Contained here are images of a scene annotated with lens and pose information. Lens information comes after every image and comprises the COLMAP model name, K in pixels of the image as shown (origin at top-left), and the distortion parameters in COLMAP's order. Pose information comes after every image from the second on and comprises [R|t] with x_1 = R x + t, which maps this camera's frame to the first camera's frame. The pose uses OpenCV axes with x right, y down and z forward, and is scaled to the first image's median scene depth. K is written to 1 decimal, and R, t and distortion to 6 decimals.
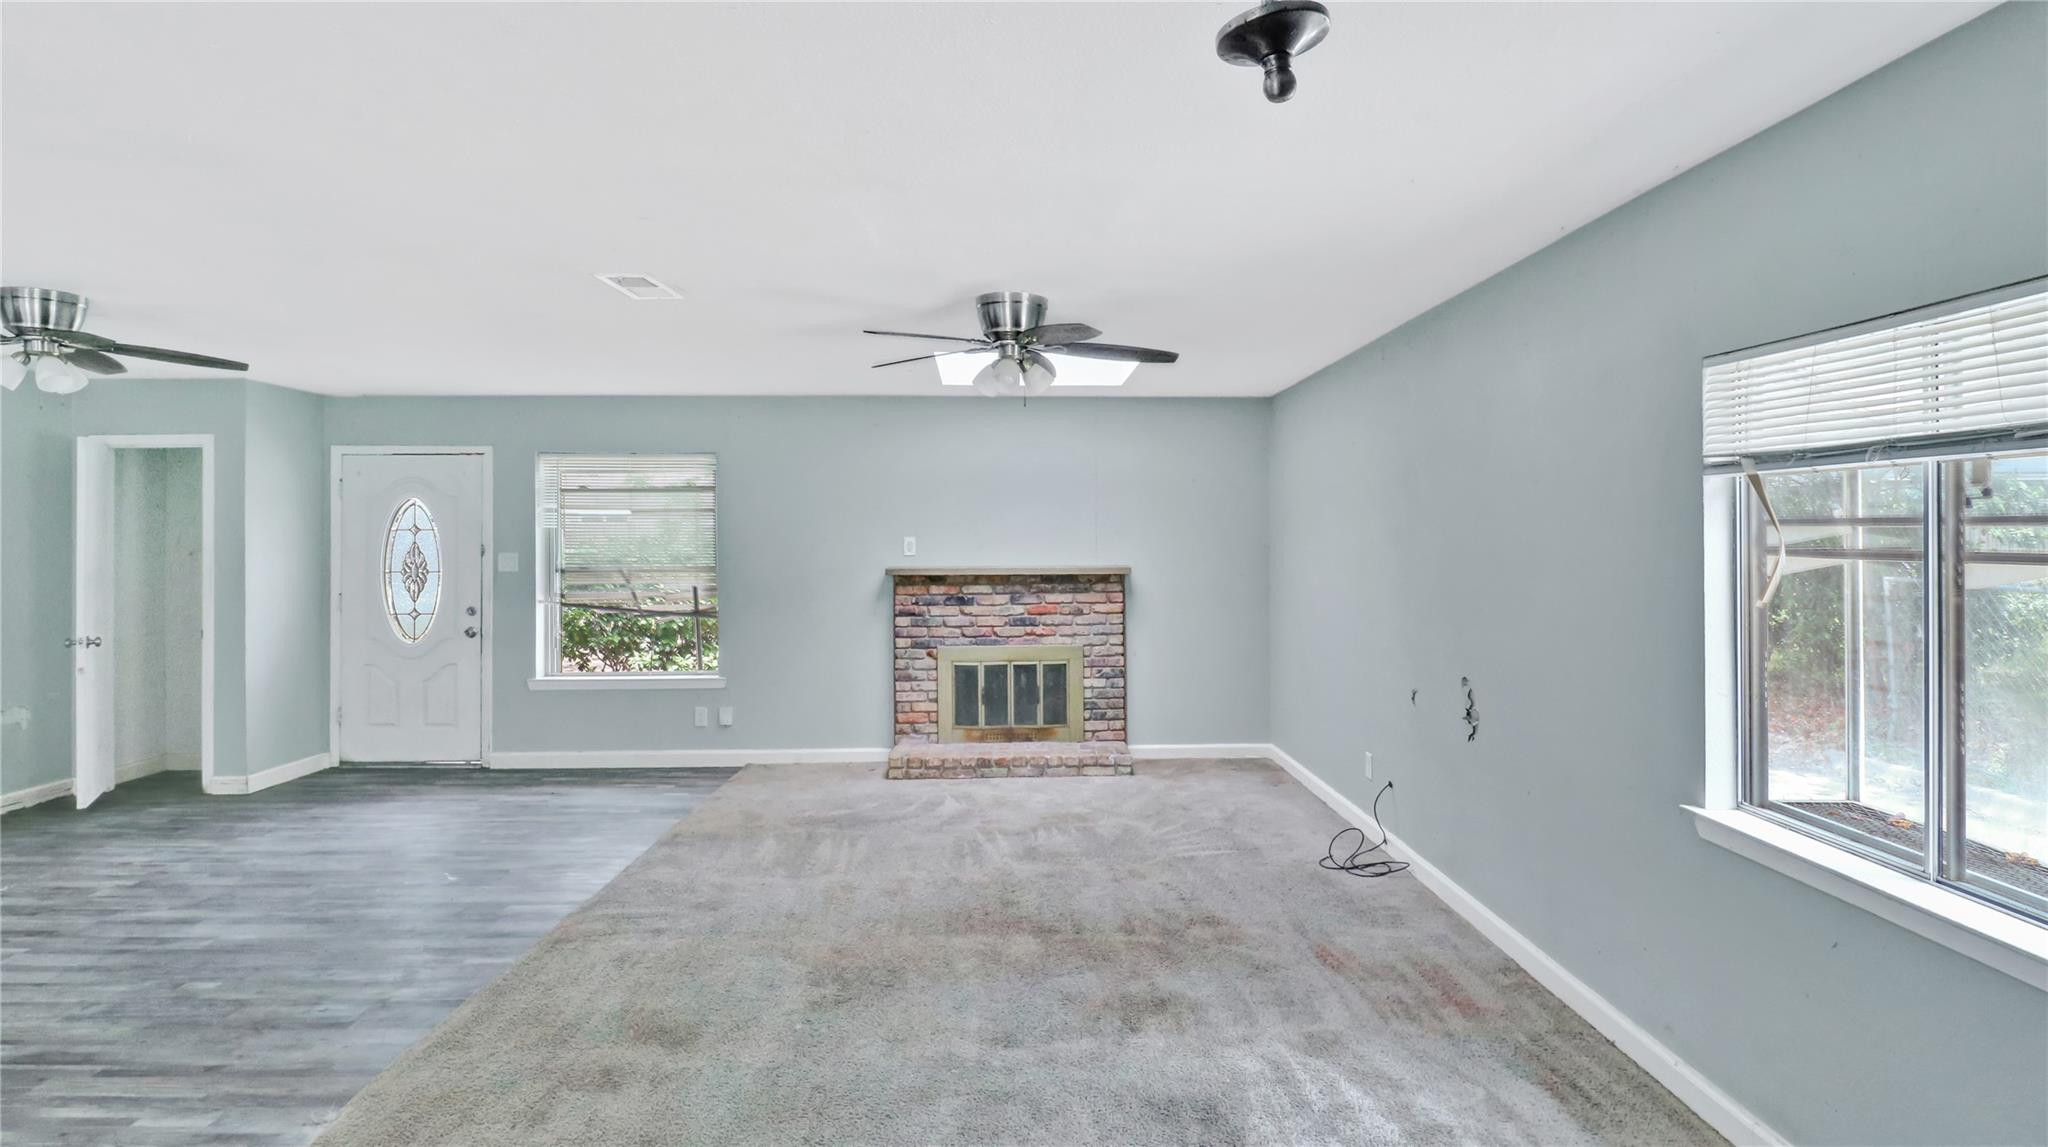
lens RADIAL K [[1082.1, 0, 1036.1], [0, 1082.1, 518.8], [0, 0, 1]] dist [0.000300, -0.012440]
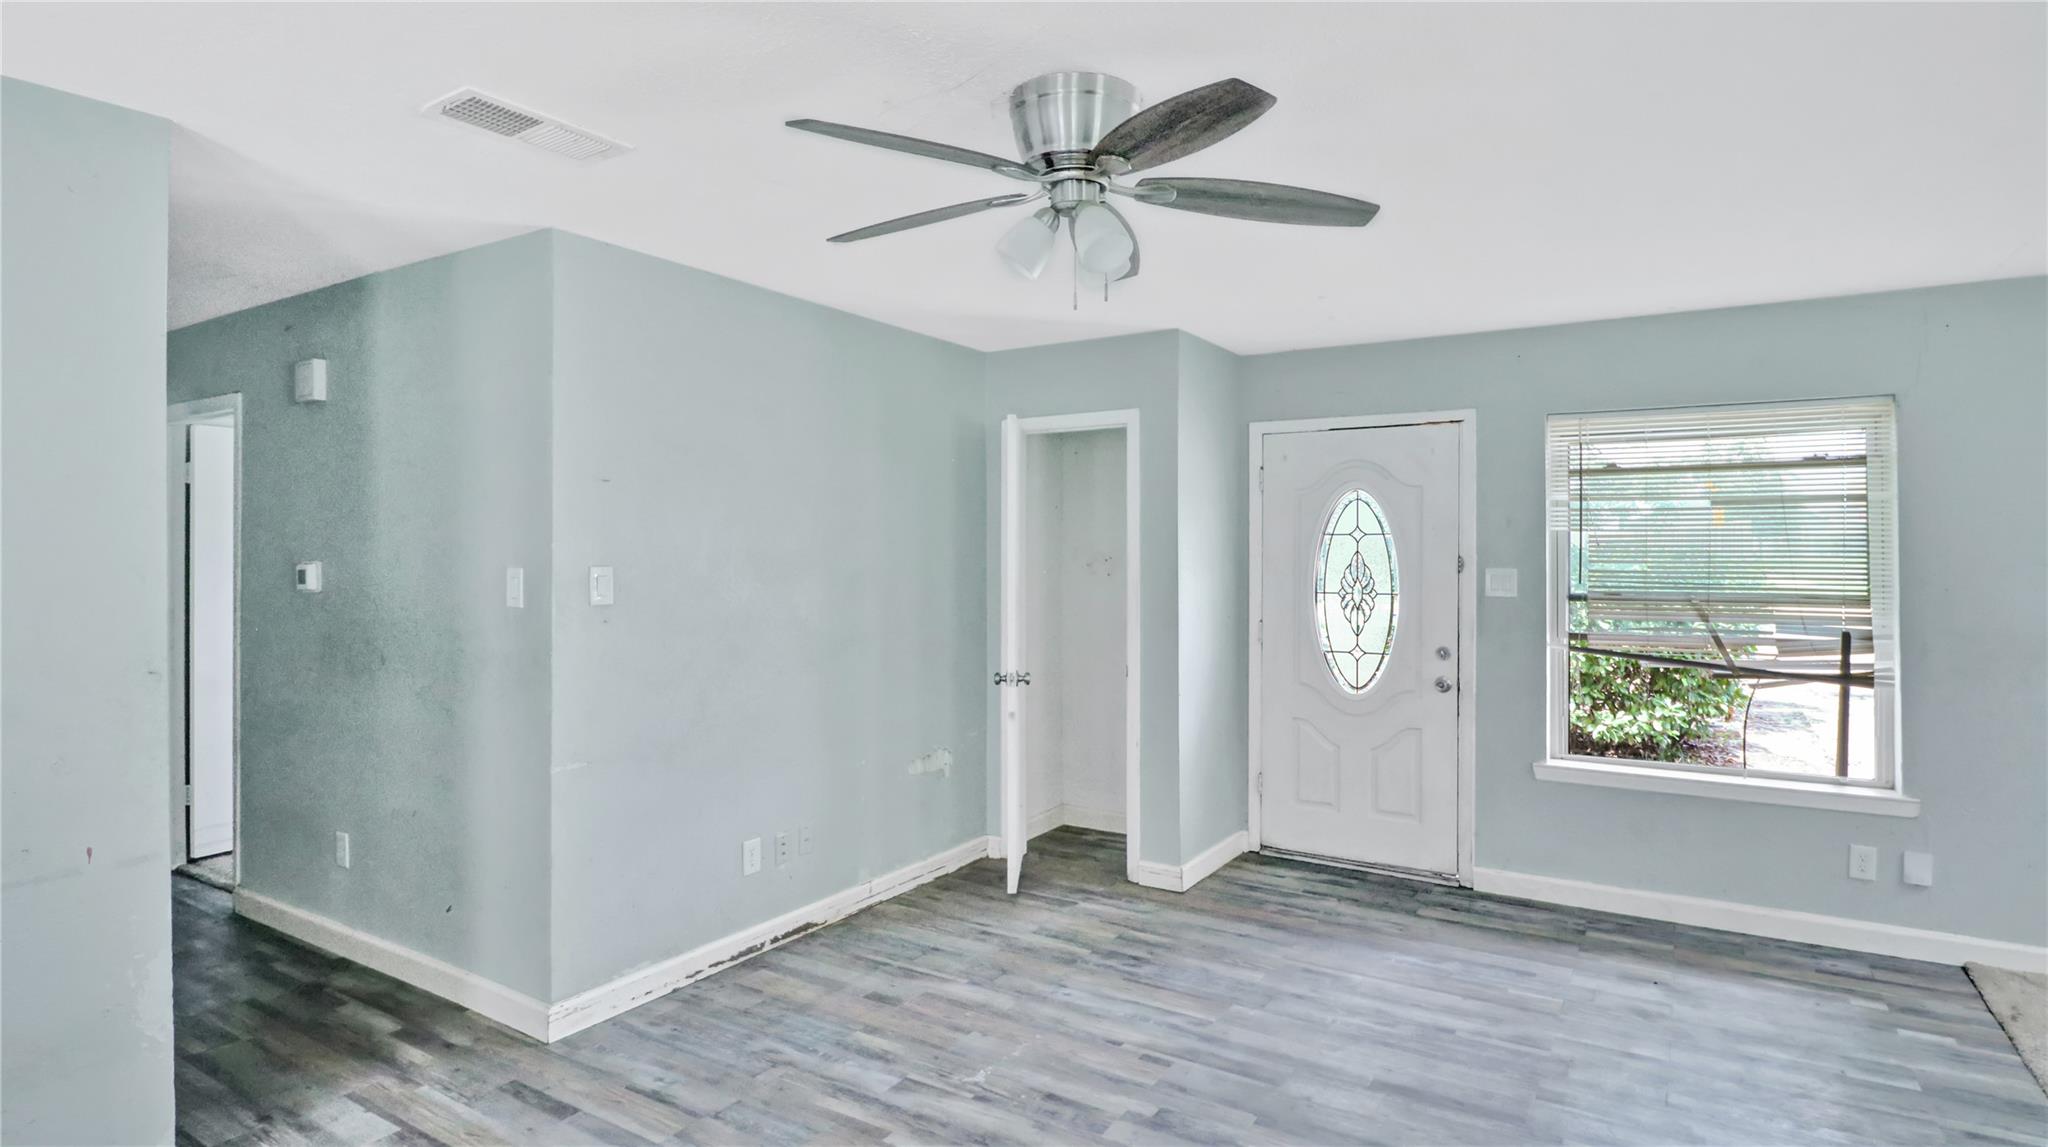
lens RADIAL K [[1082.1, 0, 1036.1], [0, 1082.1, 518.8], [0, 0, 1]] dist [0.000300, -0.012440]
pose [[0.824320, -0.013443, -0.565965, -0.365857], [0.007551, 0.999890, -0.012752, 0.007721], [0.566074, 0.006238, 0.824331, 0.308153]]
